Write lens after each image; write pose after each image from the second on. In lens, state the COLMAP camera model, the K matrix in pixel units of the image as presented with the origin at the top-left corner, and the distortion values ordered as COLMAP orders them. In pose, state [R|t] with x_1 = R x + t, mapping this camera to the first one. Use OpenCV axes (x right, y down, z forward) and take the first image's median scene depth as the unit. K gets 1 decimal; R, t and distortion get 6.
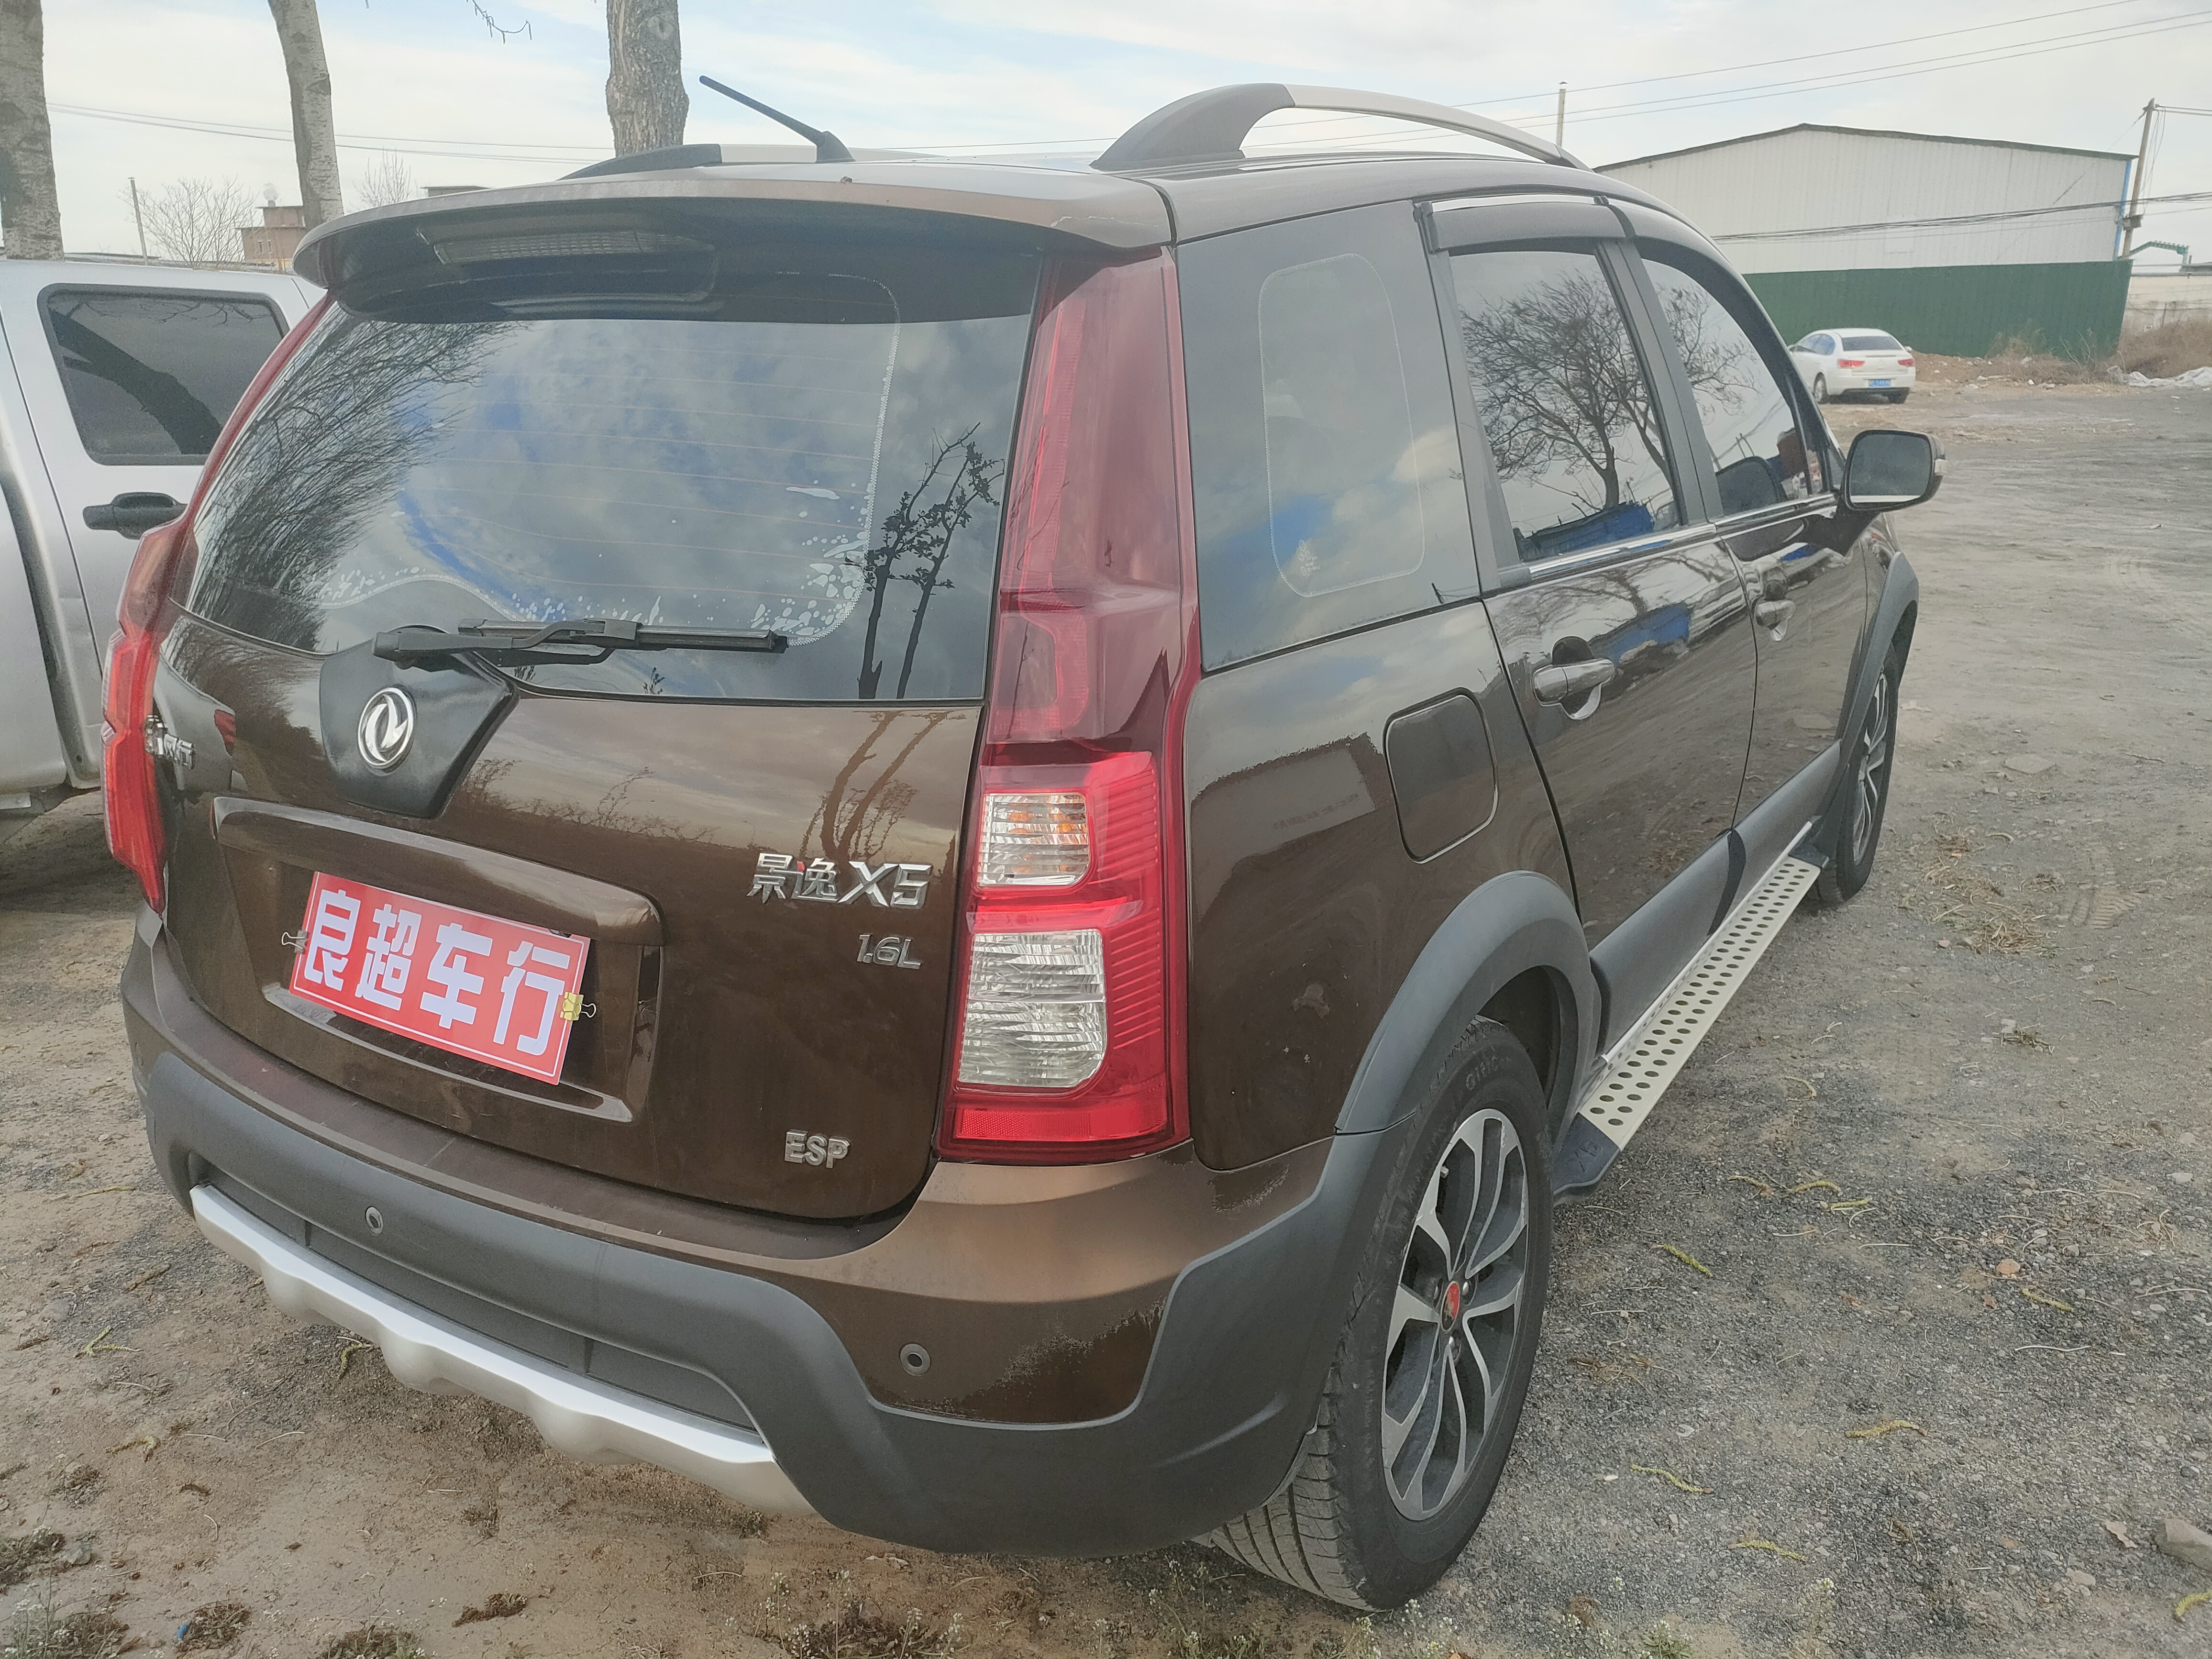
lens RADIAL K [[1649.4, 0, 1131.4], [0, 1649.4, 818.2], [0, 0, 1]] dist [0.036192, -0.013180]
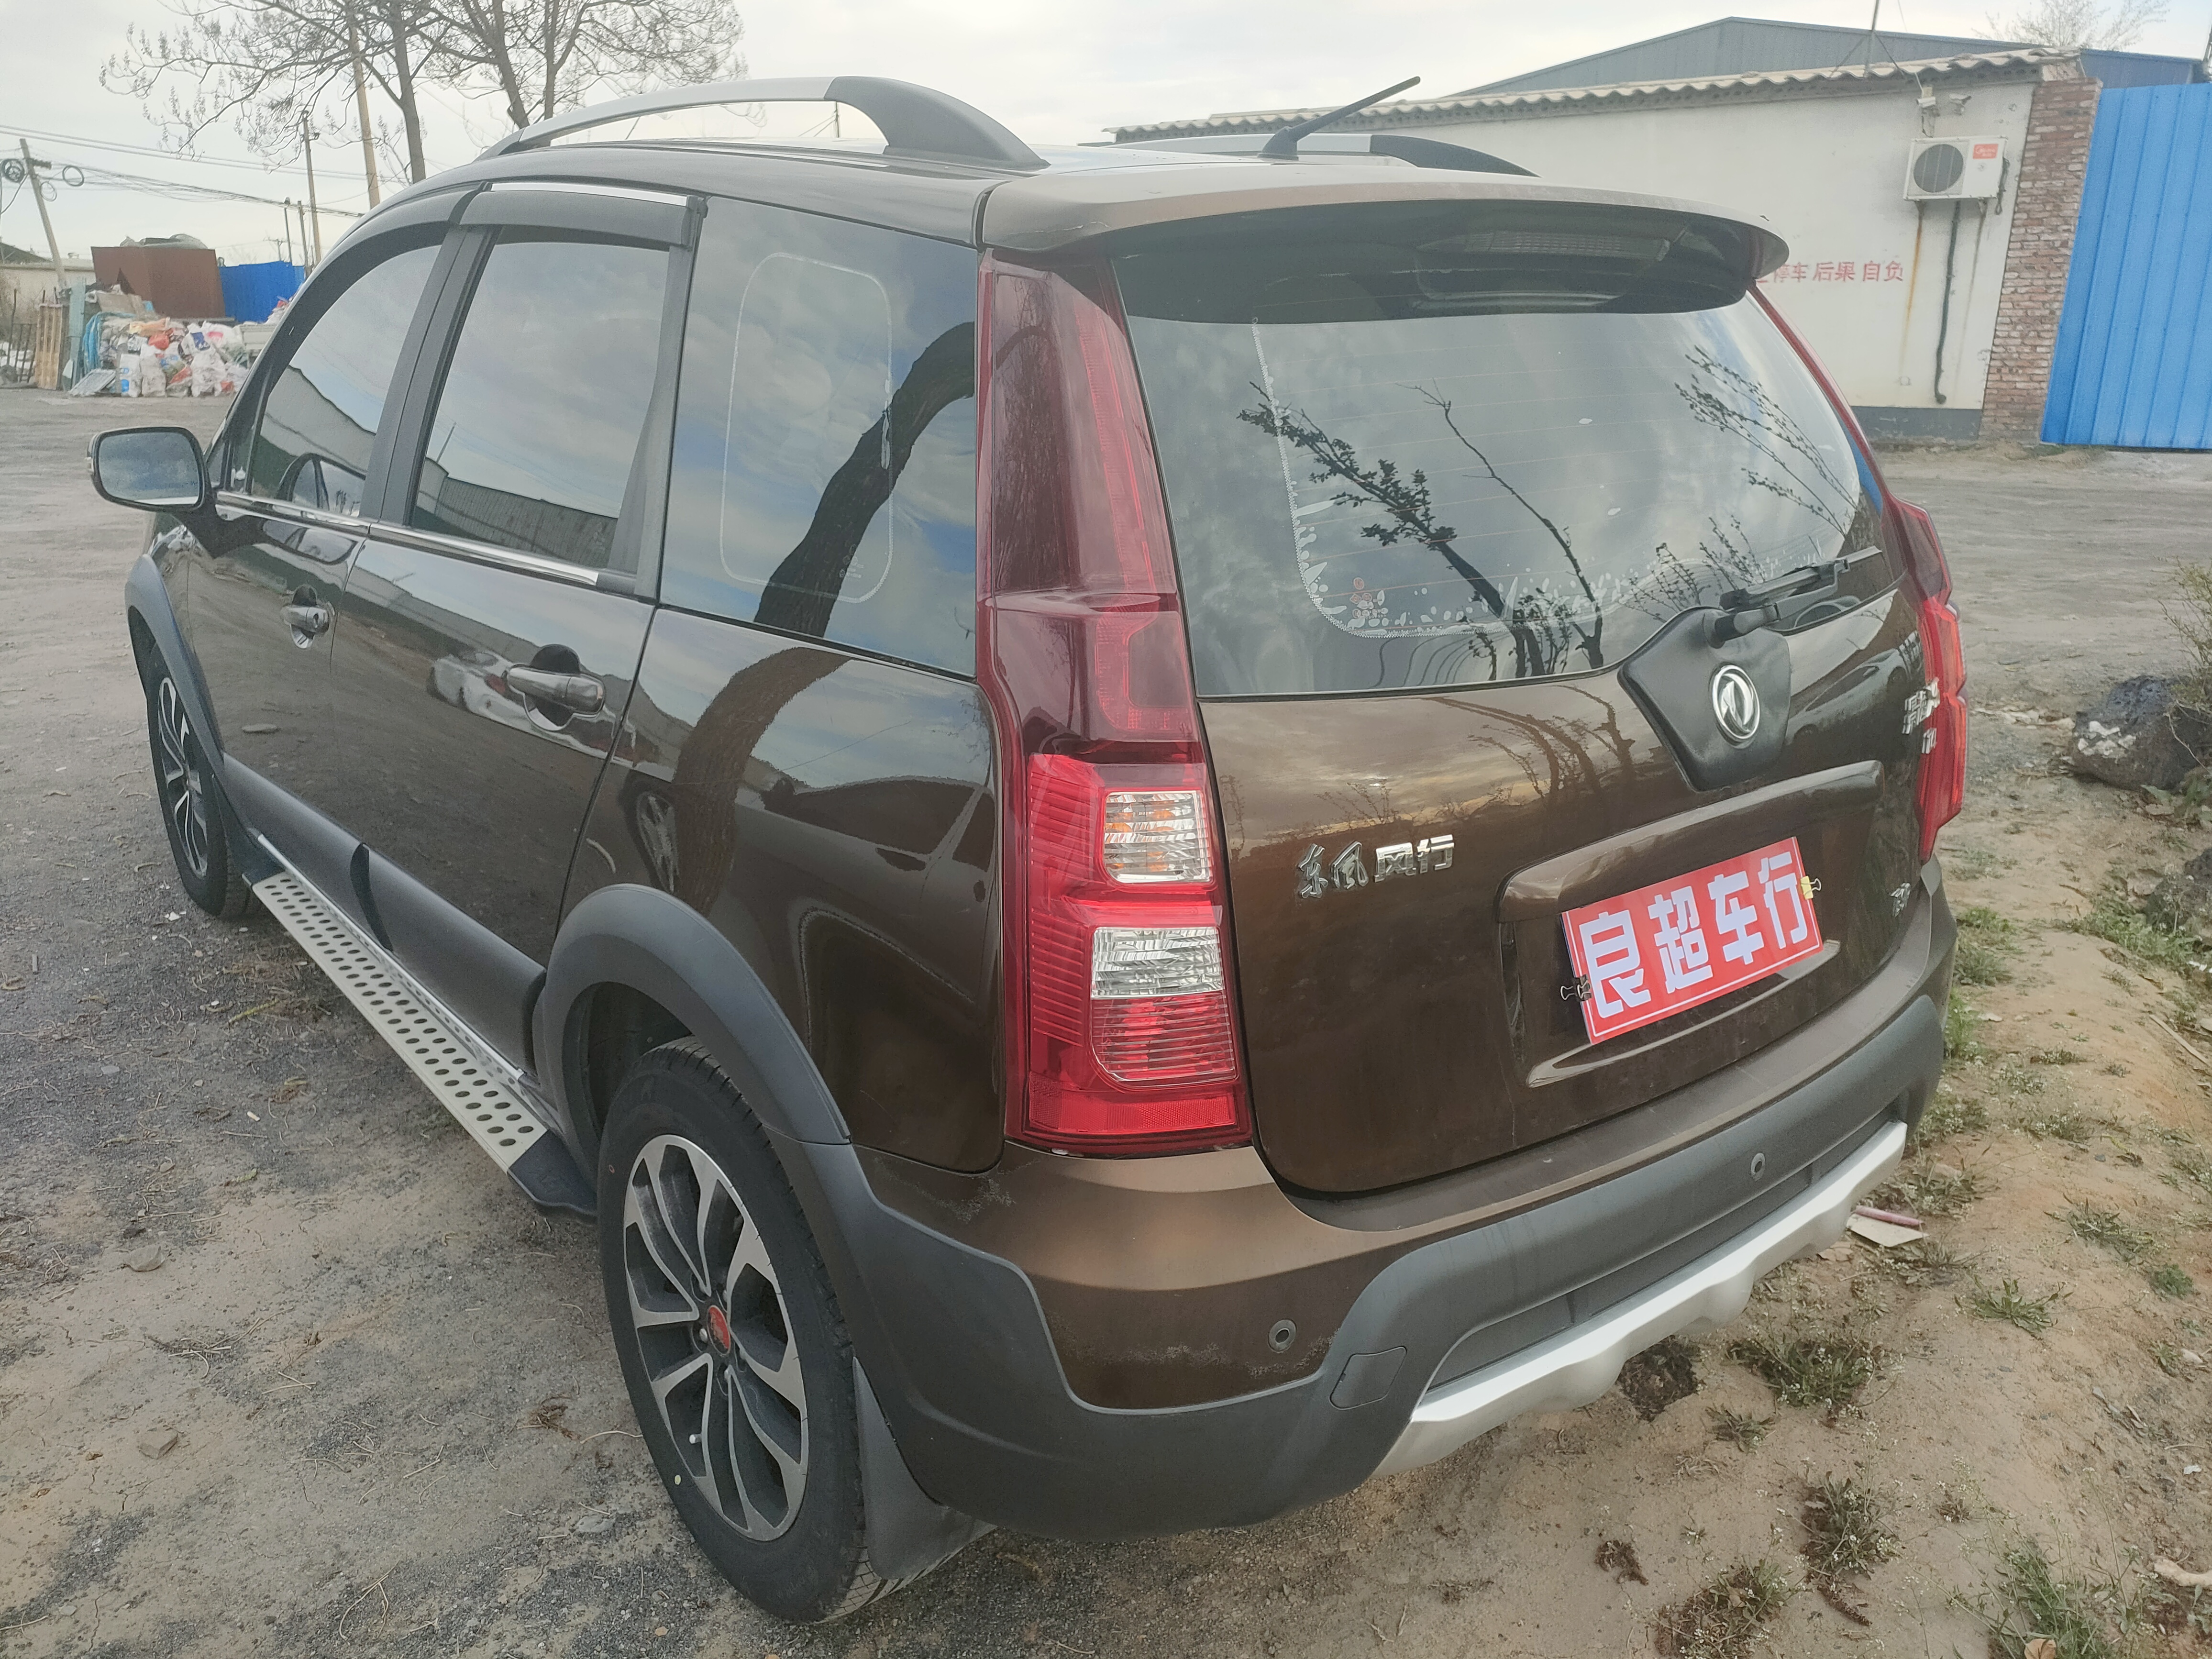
lens RADIAL K [[1649.4, 0, 1131.4], [0, 1649.4, 818.2], [0, 0, 1]] dist [0.036192, -0.013180]
pose [[0.308248, -0.258745, 0.915442, -1.513895], [0.251652, 0.950198, 0.183832, -0.268621], [-0.917417, 0.173707, 0.358010, 0.962457]]
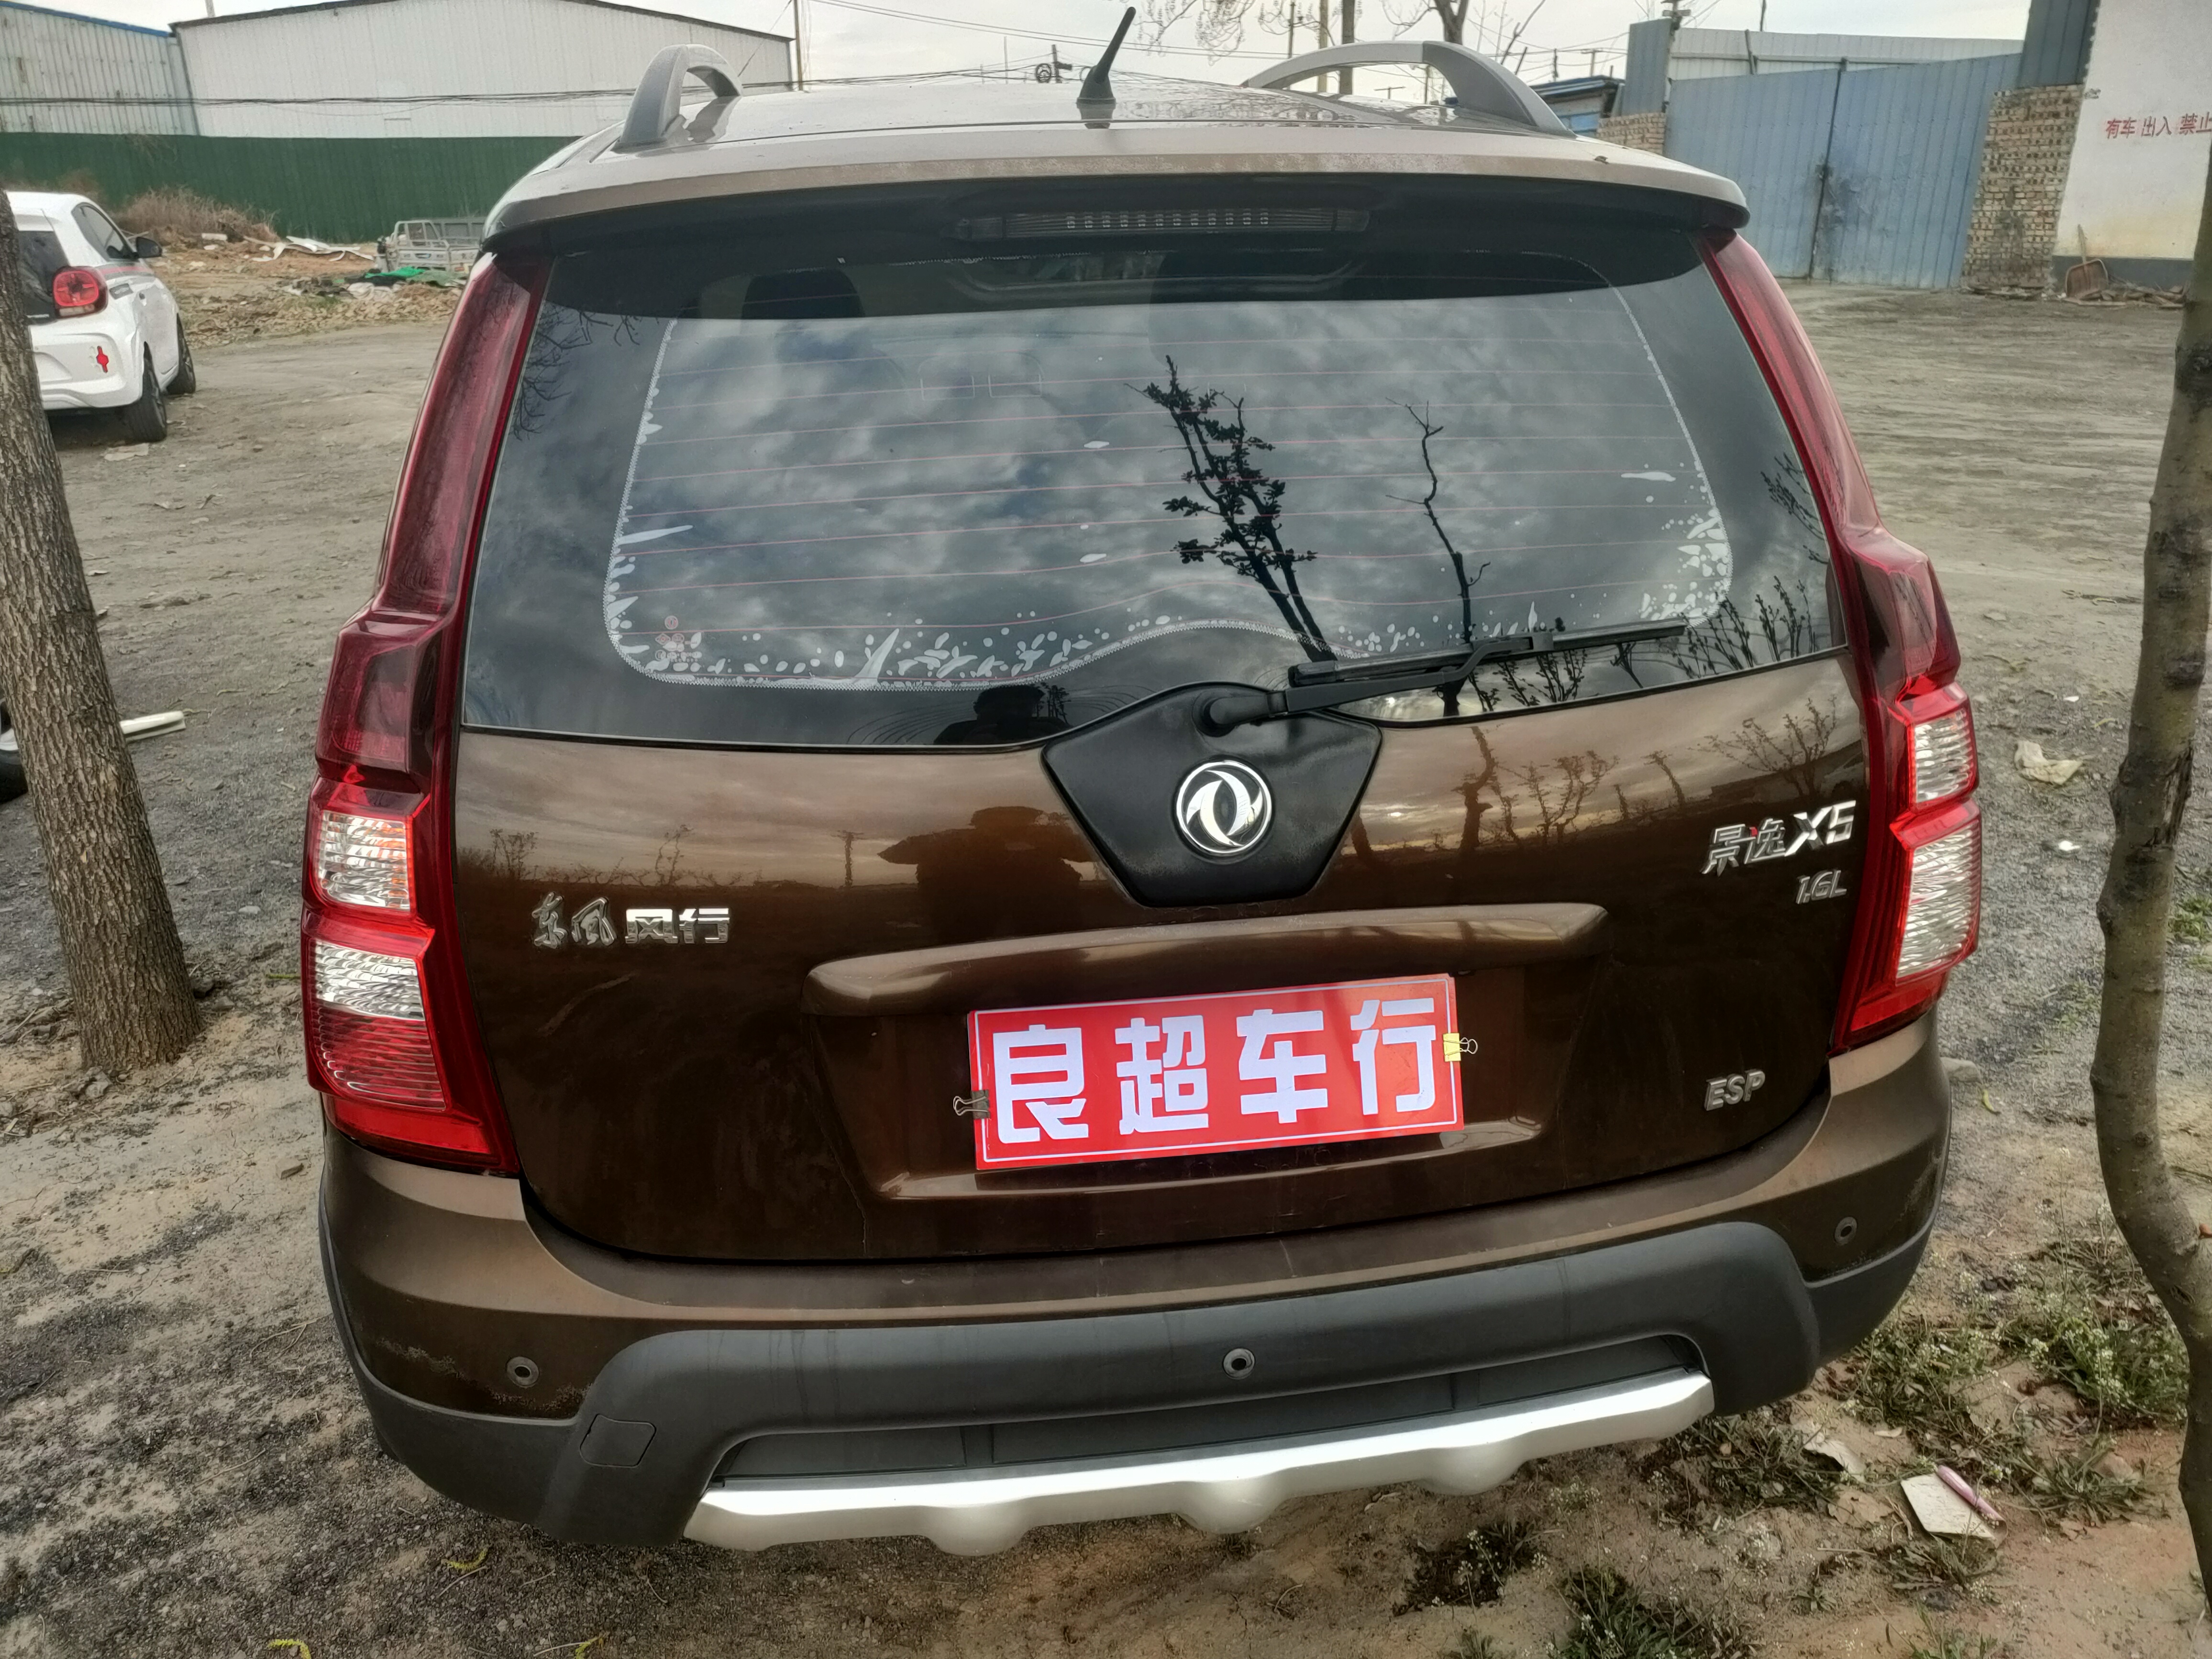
lens RADIAL K [[1649.4, 0, 1131.4], [0, 1649.4, 818.2], [0, 0, 1]] dist [0.036192, -0.013180]
pose [[0.753933, -0.230992, 0.615002, -0.981386], [0.185289, 0.972907, 0.138273, -0.170588], [-0.630280, 0.009704, 0.776307, 0.362123]]
